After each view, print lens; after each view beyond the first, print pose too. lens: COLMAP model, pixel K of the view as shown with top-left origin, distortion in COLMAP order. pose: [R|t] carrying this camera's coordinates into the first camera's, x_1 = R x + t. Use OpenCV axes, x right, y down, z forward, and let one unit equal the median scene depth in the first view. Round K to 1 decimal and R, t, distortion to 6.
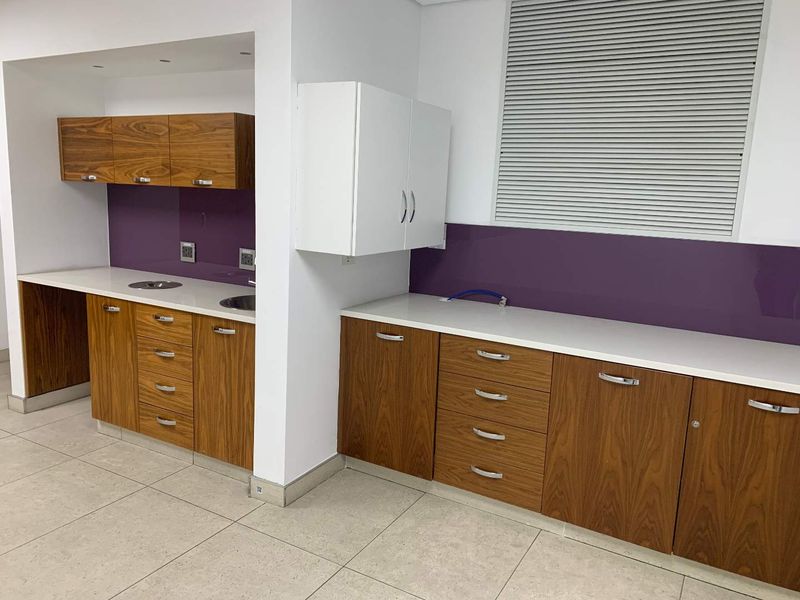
lens RADIAL K [[611.0, 0, 396.6], [0, 611.0, 300.2], [0, 0, 1]] dist [0.051369, -0.054814]
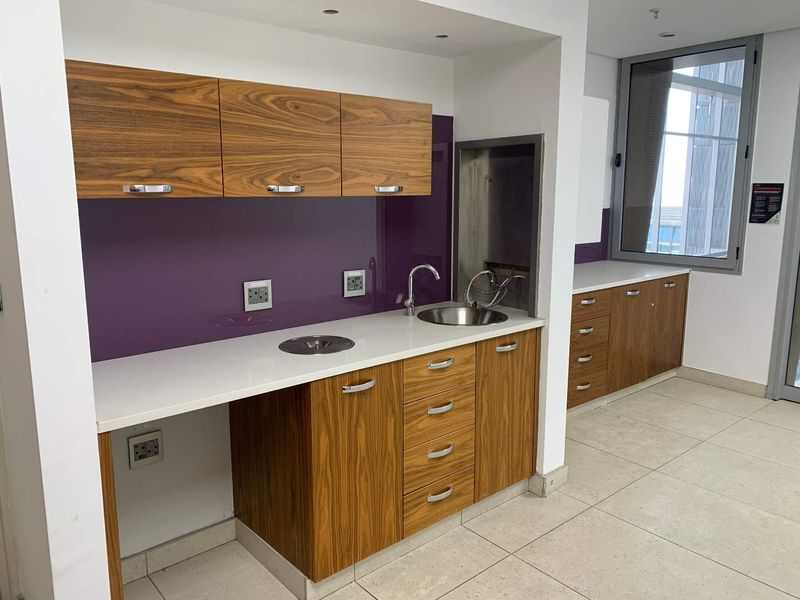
lens RADIAL K [[611.0, 0, 398.7], [0, 611.0, 298.1], [0, 0, 1]] dist [0.051369, -0.054814]
pose [[0.325789, -0.201346, 0.923754, -1.041770], [0.185275, 0.971712, 0.146457, -0.166621], [-0.927111, 0.123434, 0.353877, 0.726623]]
